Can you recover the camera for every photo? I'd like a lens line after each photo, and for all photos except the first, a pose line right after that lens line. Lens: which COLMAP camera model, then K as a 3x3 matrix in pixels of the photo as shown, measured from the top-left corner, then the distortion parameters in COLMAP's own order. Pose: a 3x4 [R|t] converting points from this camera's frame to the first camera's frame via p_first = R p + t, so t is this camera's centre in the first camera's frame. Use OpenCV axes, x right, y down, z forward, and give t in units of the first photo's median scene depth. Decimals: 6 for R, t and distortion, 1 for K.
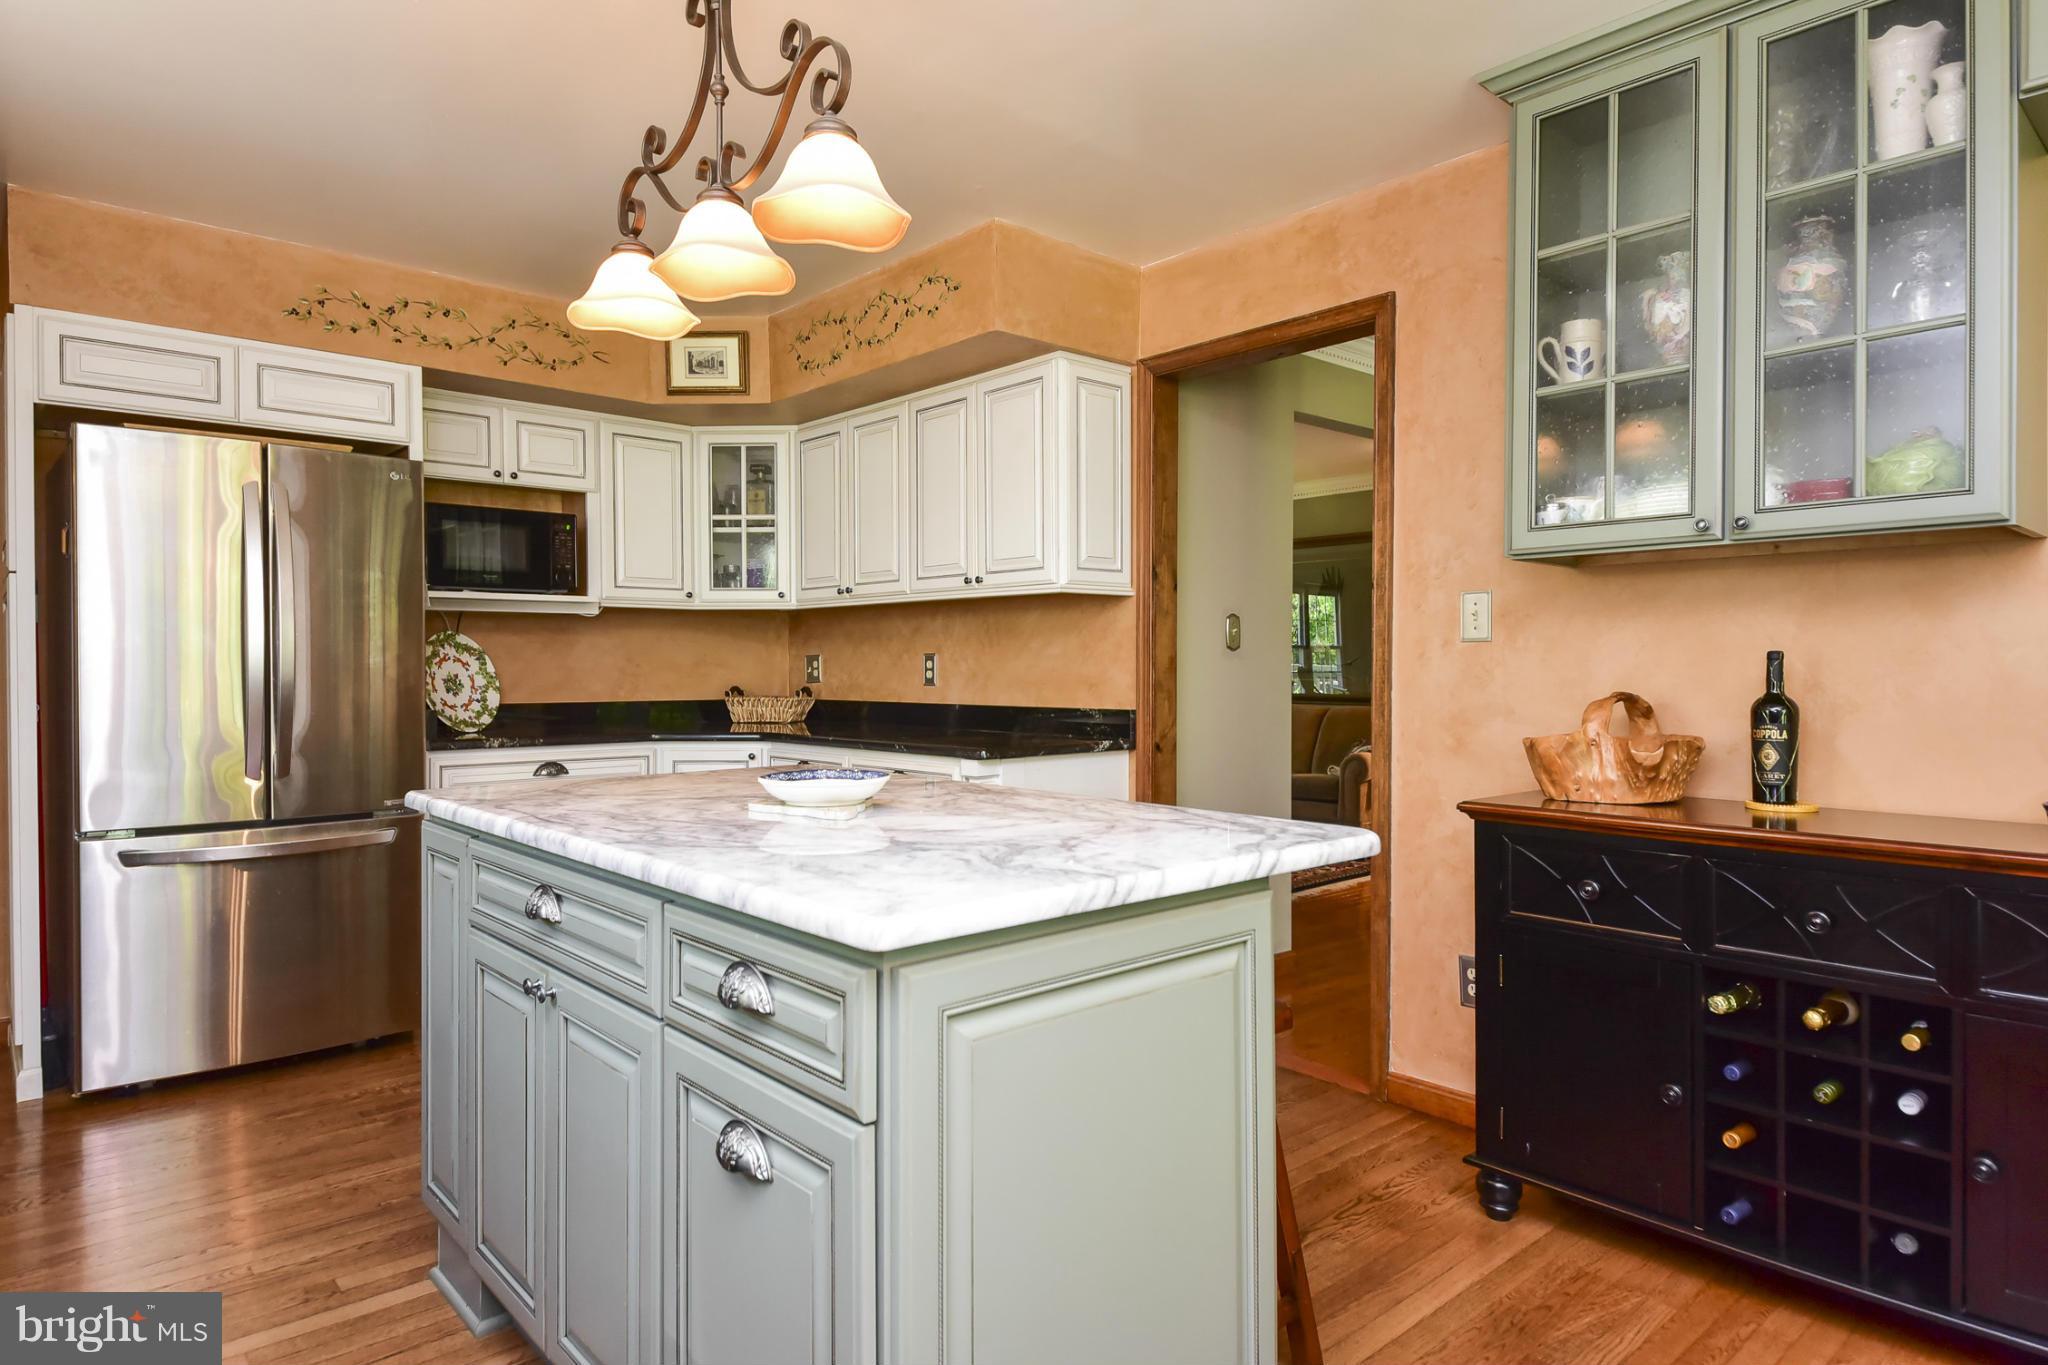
lens RADIAL K [[1184.8, 0, 956.8], [0, 1184.8, 681.6], [0, 0, 1]] dist [0.063805, -0.052547]
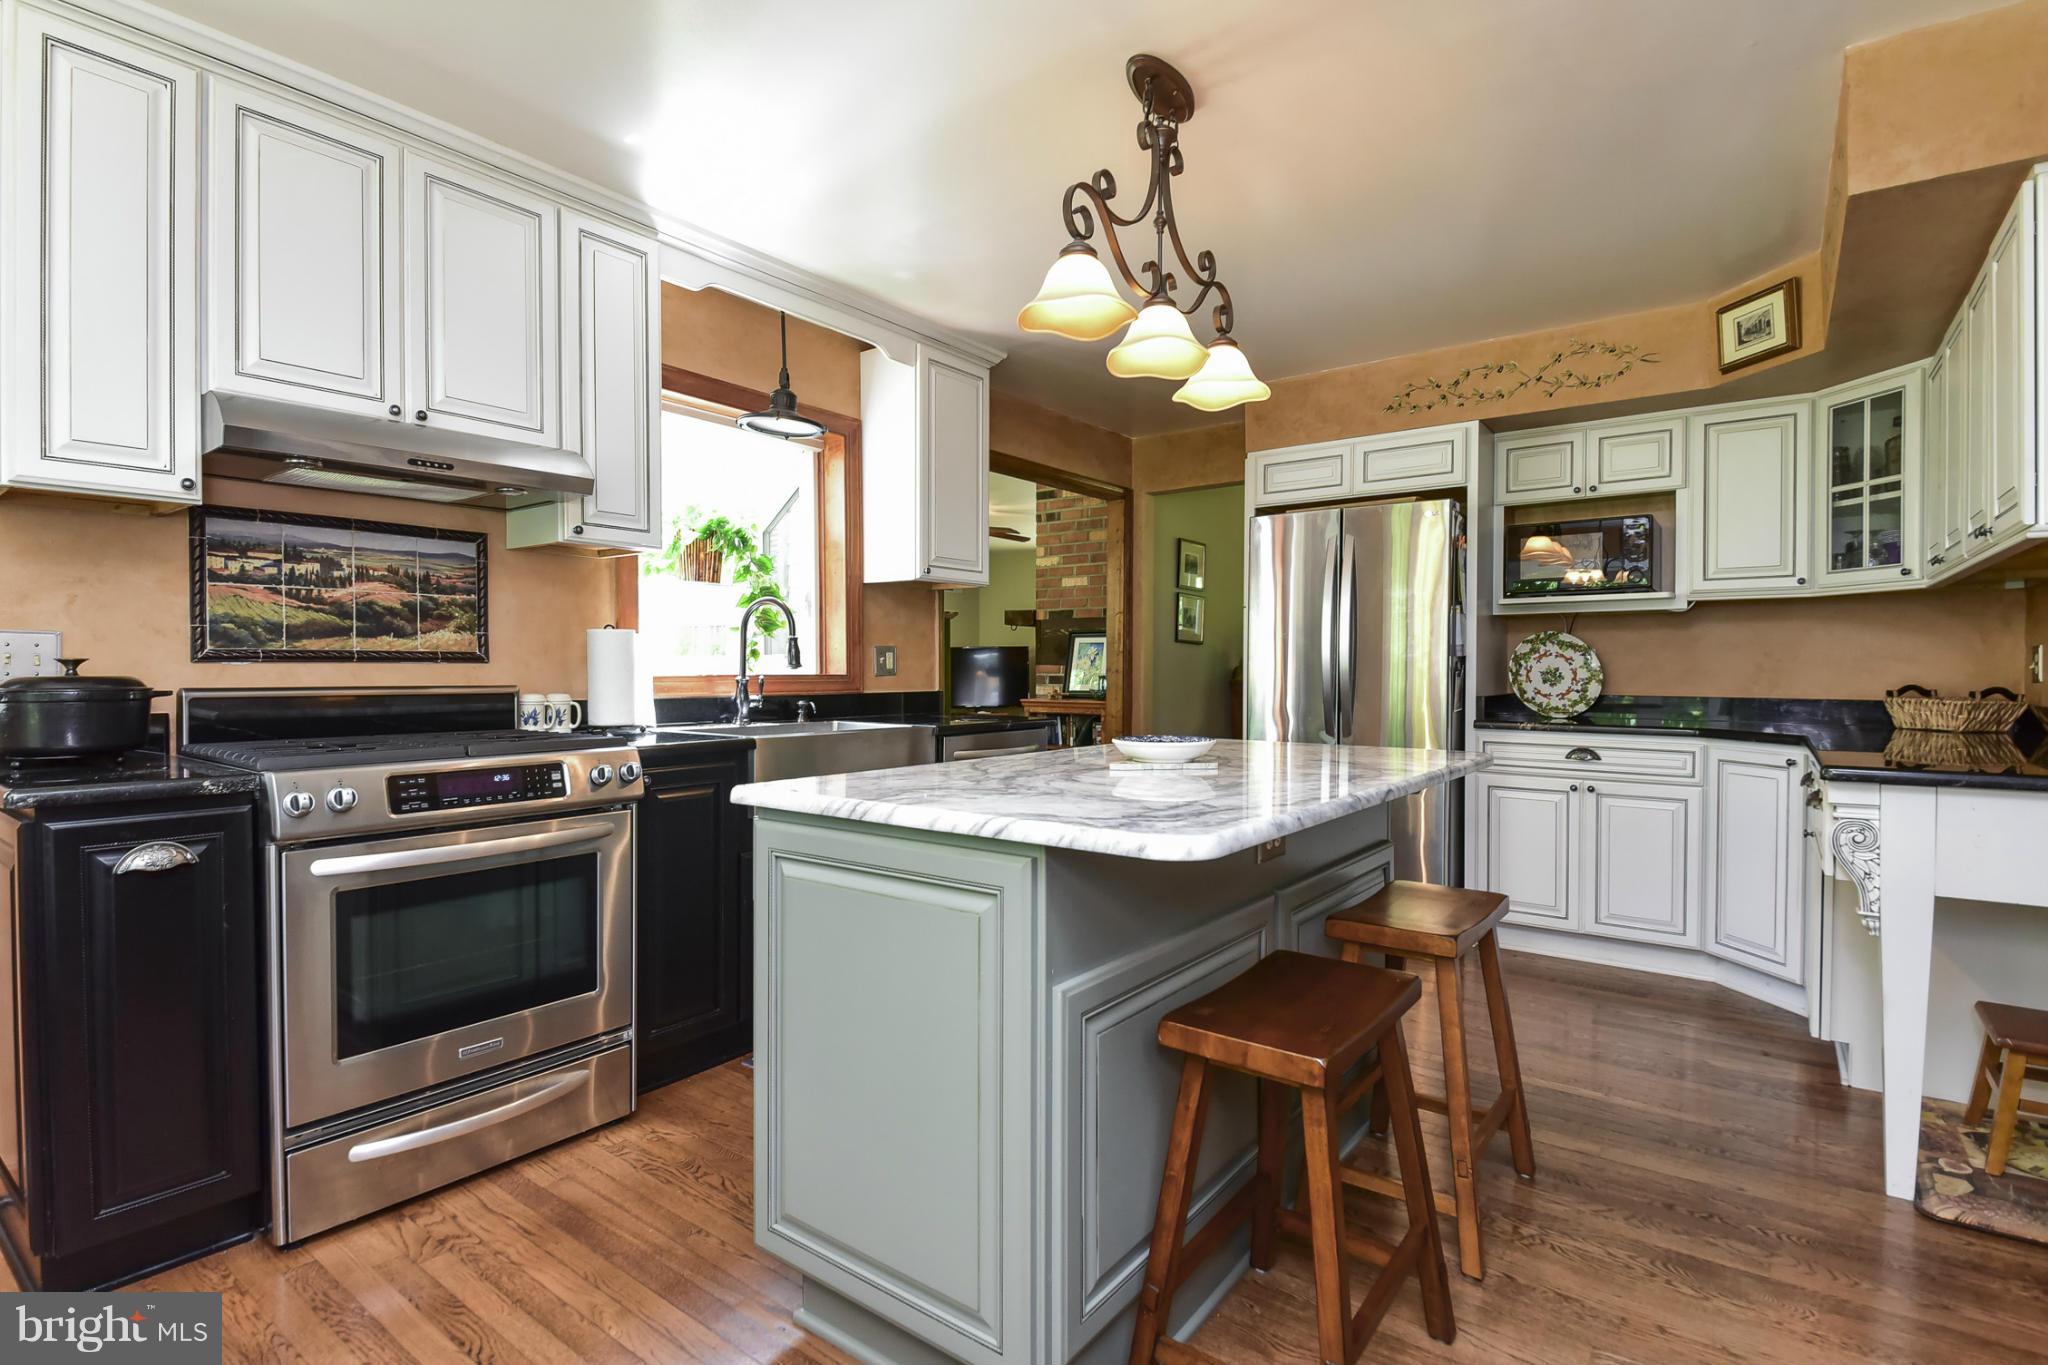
lens RADIAL K [[959.0, 0, 1028.6], [0, 959.0, 686.0], [0, 0, 1]] dist [0.002762, -0.016980]
pose [[0.210132, 0.020788, -0.977452, 0.384407], [-0.017939, 0.999688, 0.017404, 0.004578], [0.977508, 0.013877, 0.210439, 0.298856]]
